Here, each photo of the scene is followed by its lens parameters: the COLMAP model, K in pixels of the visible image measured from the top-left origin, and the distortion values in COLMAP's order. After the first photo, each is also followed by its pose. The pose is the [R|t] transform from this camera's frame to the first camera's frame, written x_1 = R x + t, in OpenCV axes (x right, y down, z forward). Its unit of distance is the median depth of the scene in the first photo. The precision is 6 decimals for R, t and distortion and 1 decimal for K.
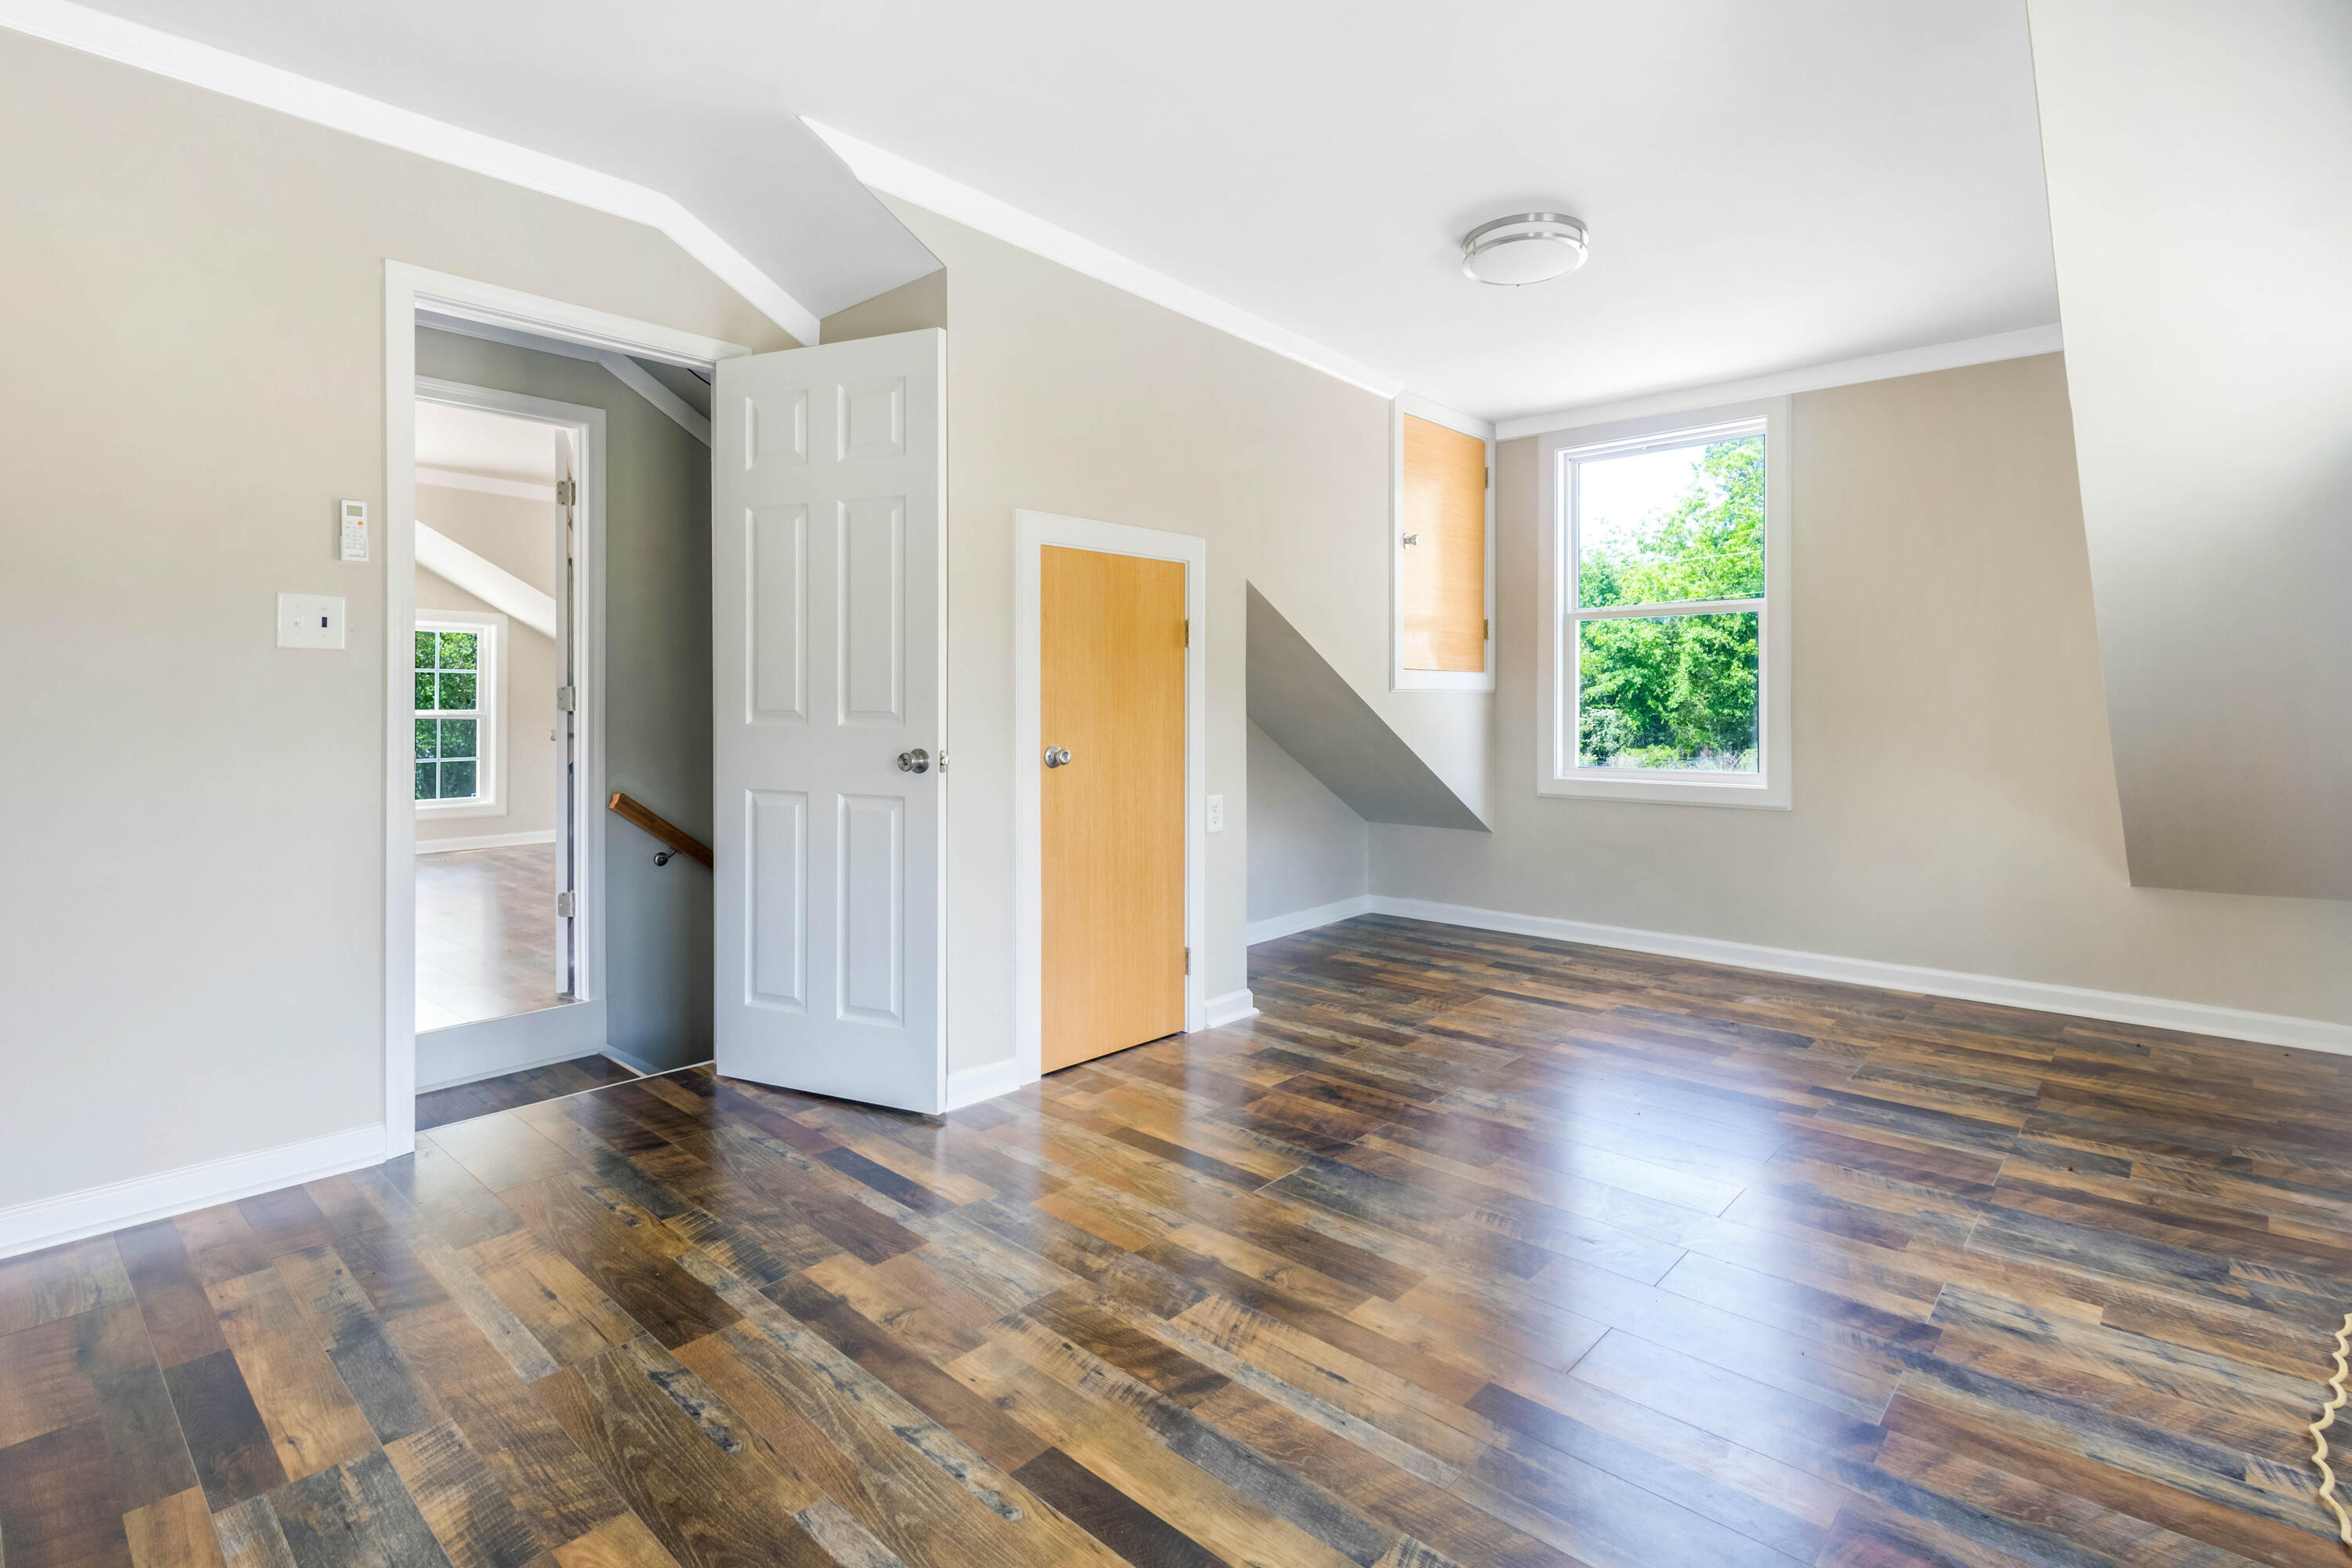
lens RADIAL K [[1135.0, 0, 1136.8], [0, 1135.0, 709.6], [0, 0, 1]] dist [0.007952, -0.002693]
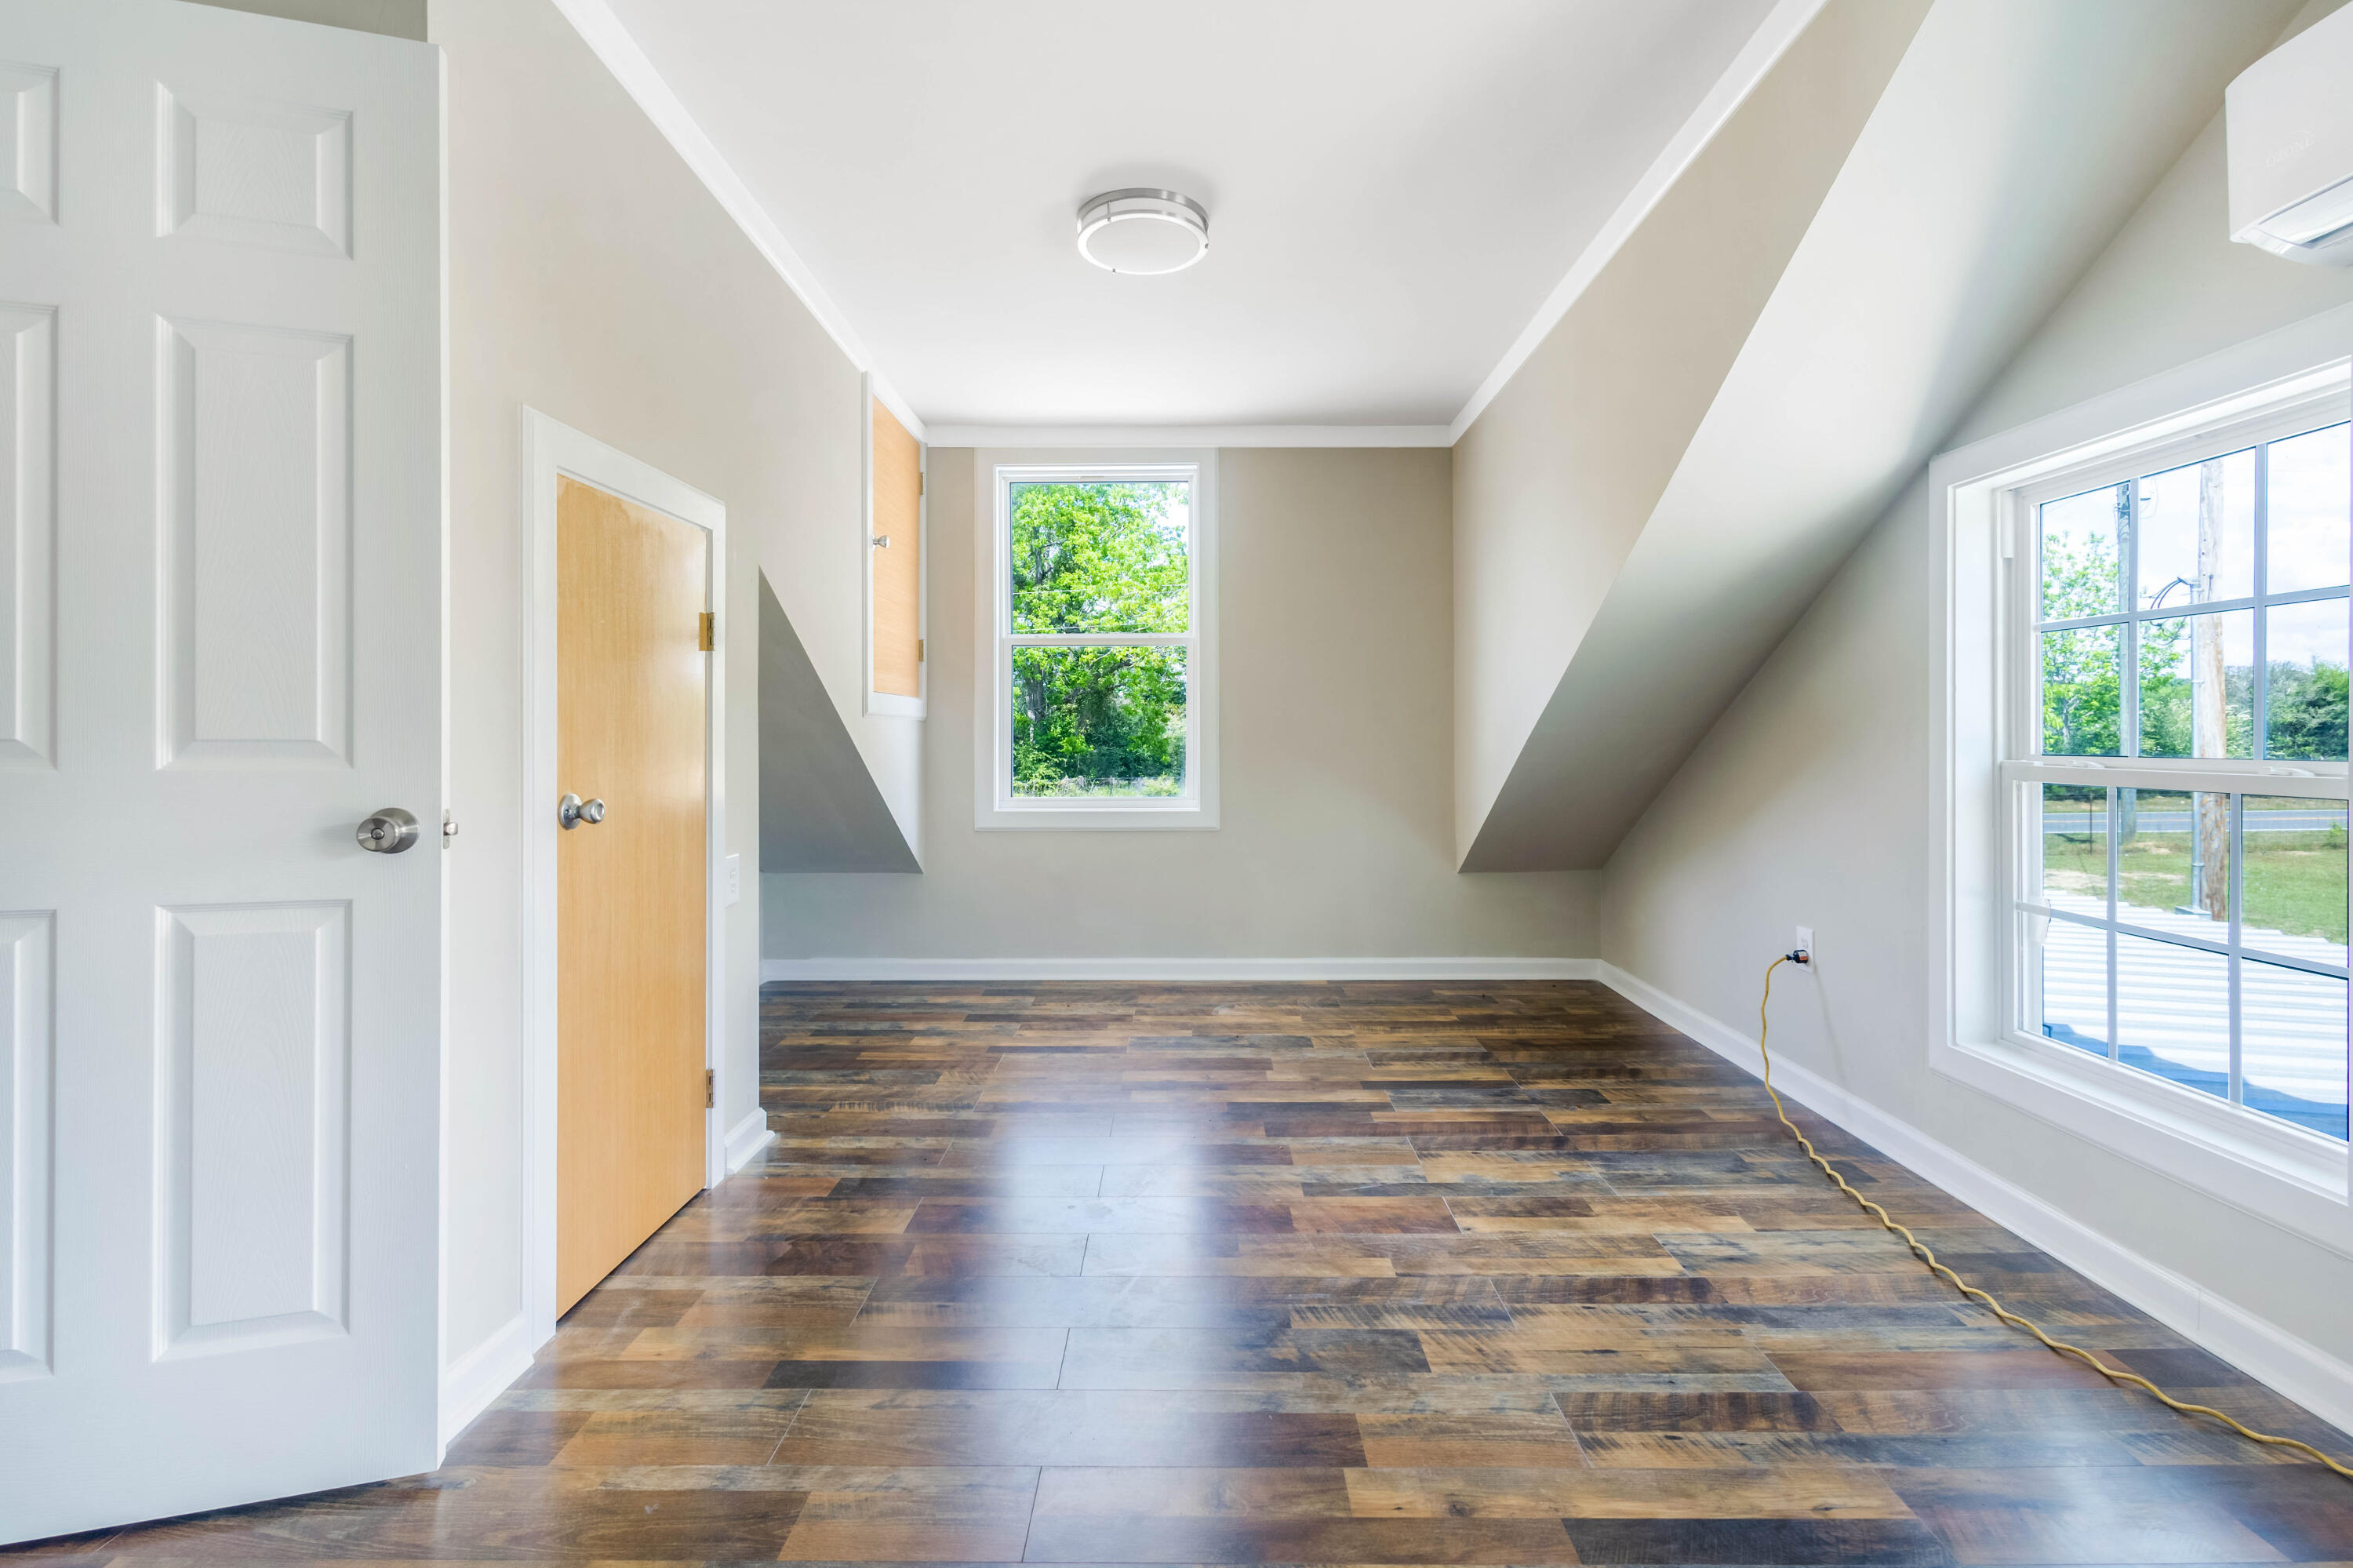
lens RADIAL K [[1135.5, 0, 1158.2], [0, 1135.5, 740.8], [0, 0, 1]] dist [0.007952, -0.002693]
pose [[0.733043, -0.005964, 0.680157, -0.295977], [0.008805, 0.999961, -0.000721, 0.006072], [-0.680126, 0.006517, 0.733067, 0.354170]]
